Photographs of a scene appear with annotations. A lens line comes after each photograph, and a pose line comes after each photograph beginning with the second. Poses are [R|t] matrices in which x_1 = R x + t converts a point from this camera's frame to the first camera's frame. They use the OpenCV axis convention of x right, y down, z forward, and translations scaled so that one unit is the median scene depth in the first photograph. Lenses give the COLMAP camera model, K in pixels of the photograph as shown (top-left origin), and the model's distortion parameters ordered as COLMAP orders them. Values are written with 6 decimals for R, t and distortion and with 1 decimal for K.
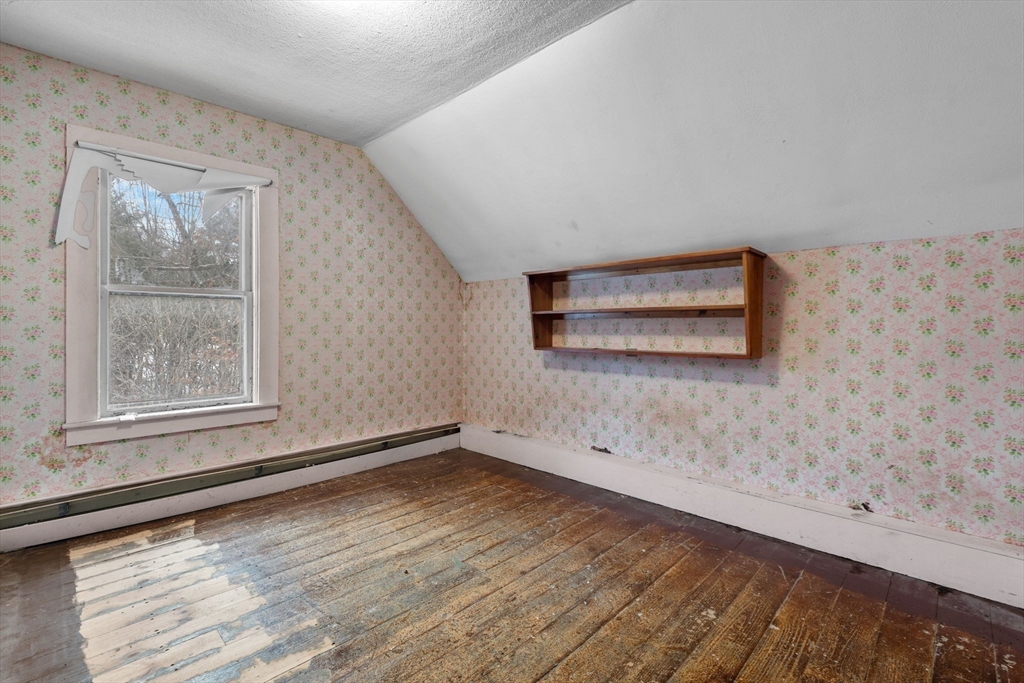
lens RADIAL K [[463.0, 0, 512.5], [0, 463.0, 321.8], [0, 0, 1]] dist [-0.005064, -0.000321]
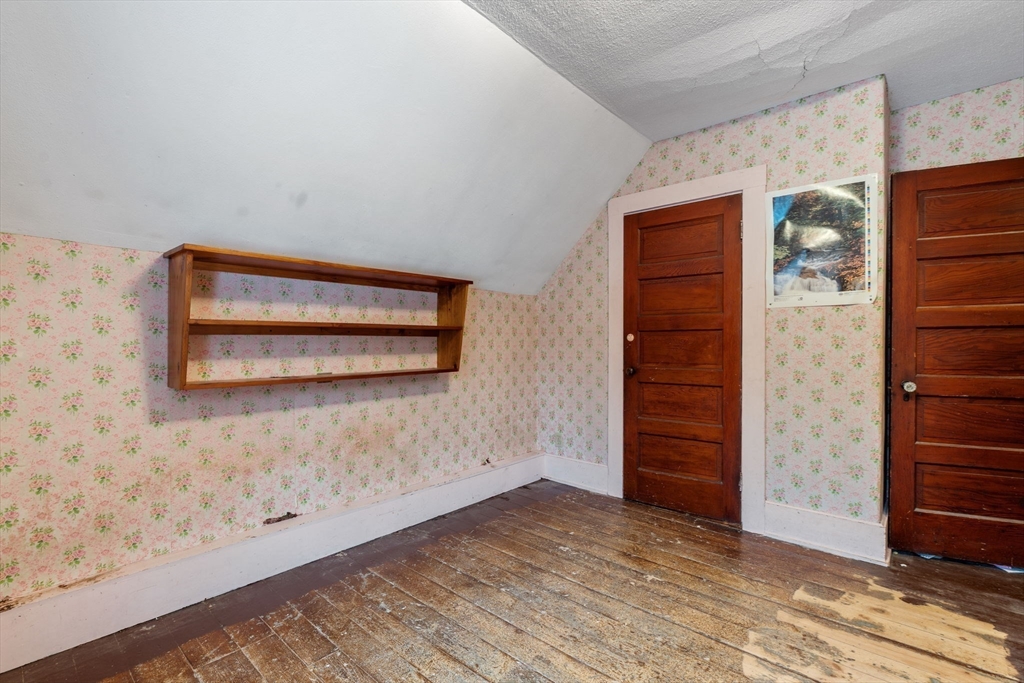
lens RADIAL K [[463.0, 0, 511.7], [0, 463.0, 345.1], [0, 0, 1]] dist [-0.005064, -0.000321]
pose [[-0.048738, -0.005212, 0.998798, -0.627988], [-0.006501, 0.999967, 0.004901, 0.003740], [-0.998790, -0.006255, -0.048770, 0.796850]]
